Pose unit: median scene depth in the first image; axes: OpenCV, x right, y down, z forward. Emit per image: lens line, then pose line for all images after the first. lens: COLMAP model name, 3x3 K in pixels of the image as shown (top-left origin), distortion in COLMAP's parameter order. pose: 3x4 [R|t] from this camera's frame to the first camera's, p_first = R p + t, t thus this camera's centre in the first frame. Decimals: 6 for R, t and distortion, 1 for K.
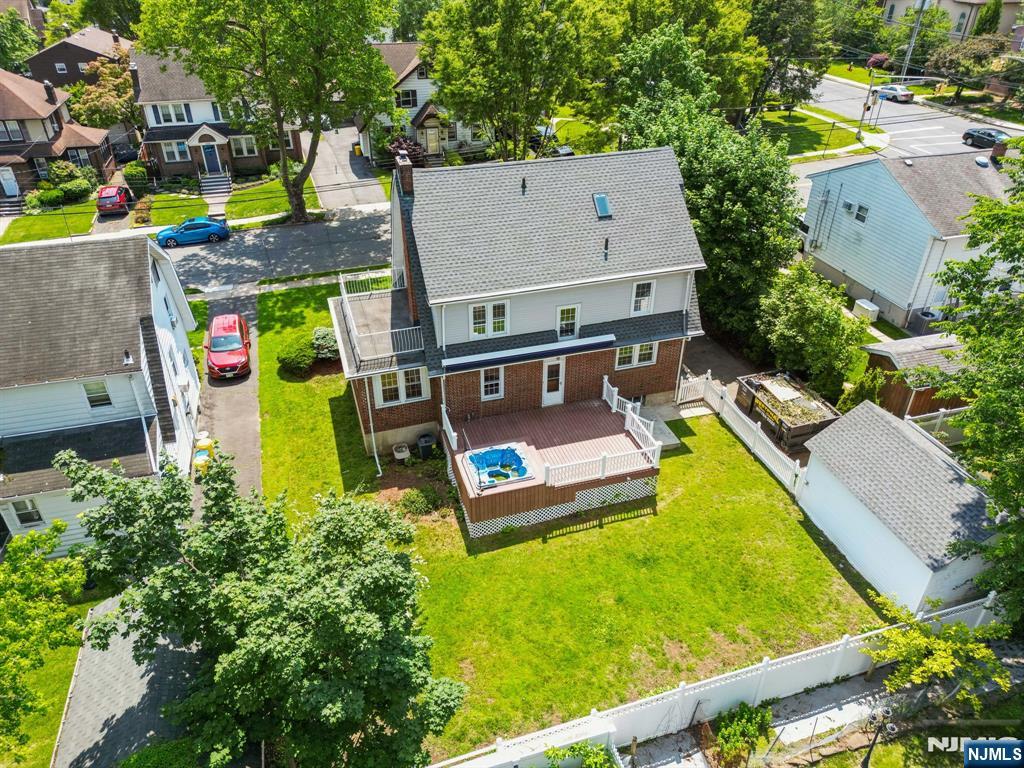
lens RADIAL K [[719.7, 0, 508.7], [0, 719.7, 380.4], [0, 0, 1]] dist [0.078483, -0.076021]
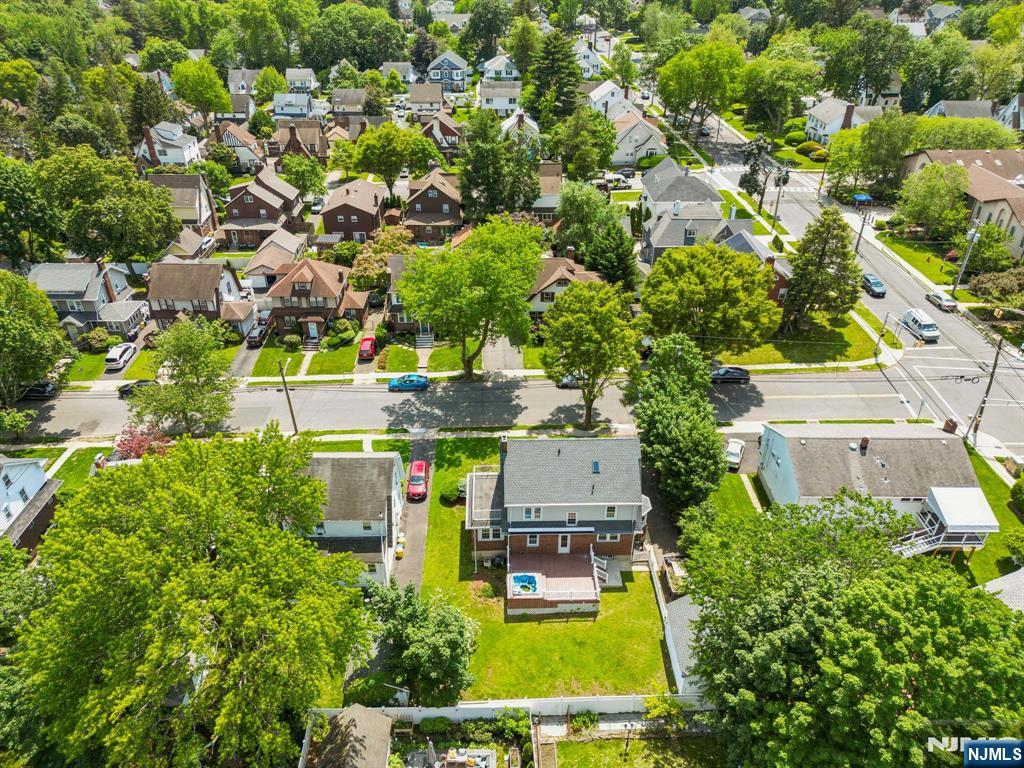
lens RADIAL K [[718.3, 0, 508.9], [0, 718.3, 382.2], [0, 0, 1]] dist [0.074796, -0.076120]
pose [[0.963555, 0.144206, -0.225313, 0.312245], [-0.143121, 0.989477, 0.021230, -0.478413], [0.226003, 0.011791, 0.974055, -1.047460]]
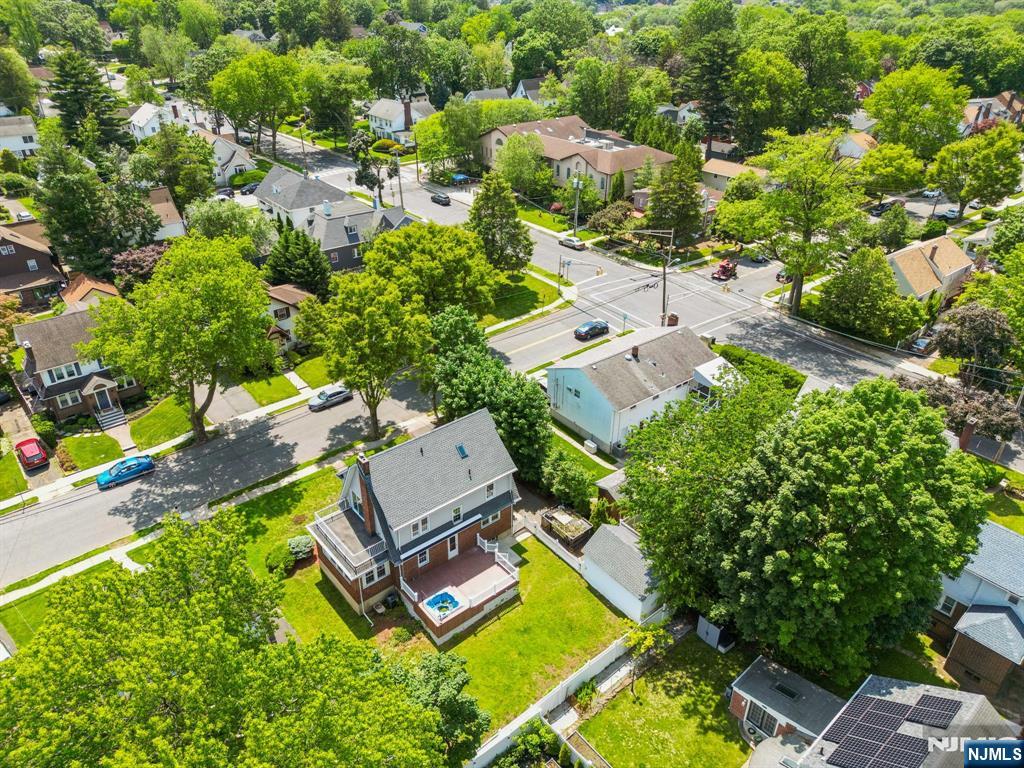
lens RADIAL K [[719.7, 0, 508.7], [0, 719.7, 380.4], [0, 0, 1]] dist [0.078483, -0.076021]
pose [[0.924311, -0.186492, 0.332971, -0.350352], [0.199222, 0.979945, -0.004178, -0.384033], [-0.325515, 0.070197, 0.942928, -0.839690]]
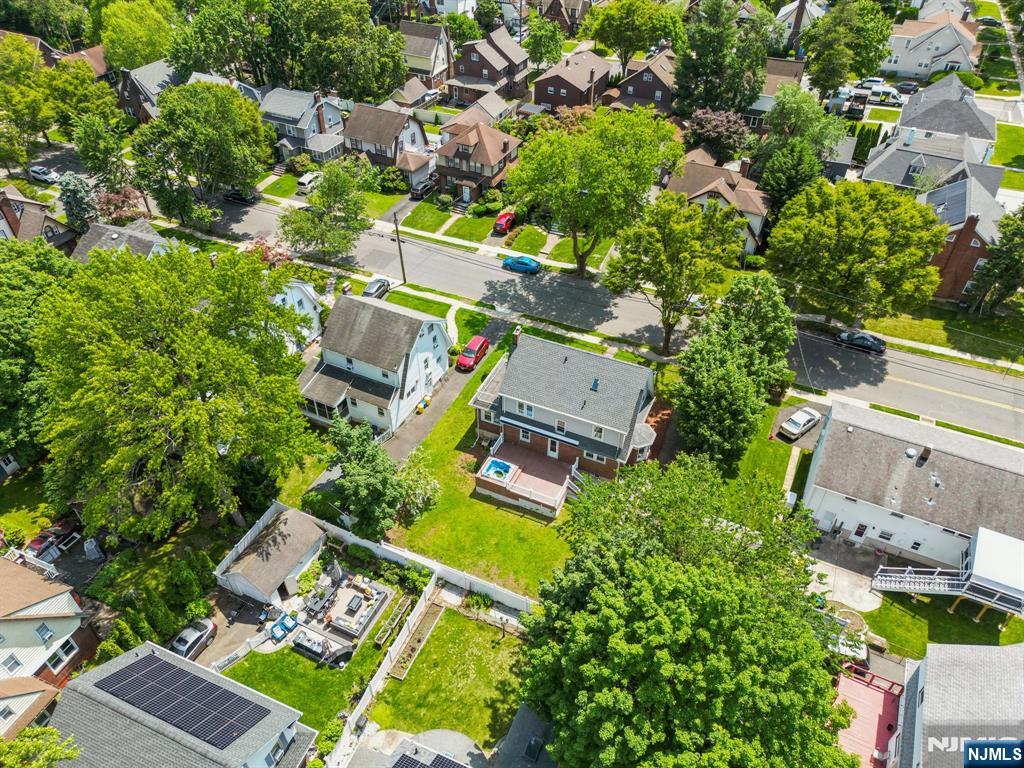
lens RADIAL K [[719.7, 0, 508.7], [0, 719.7, 380.4], [0, 0, 1]] dist [0.078483, -0.076021]
pose [[0.744102, 0.436392, -0.505840, 0.939142], [-0.357149, 0.899737, 0.250835, -0.652081], [0.564585, -0.005987, 0.825353, -0.774585]]
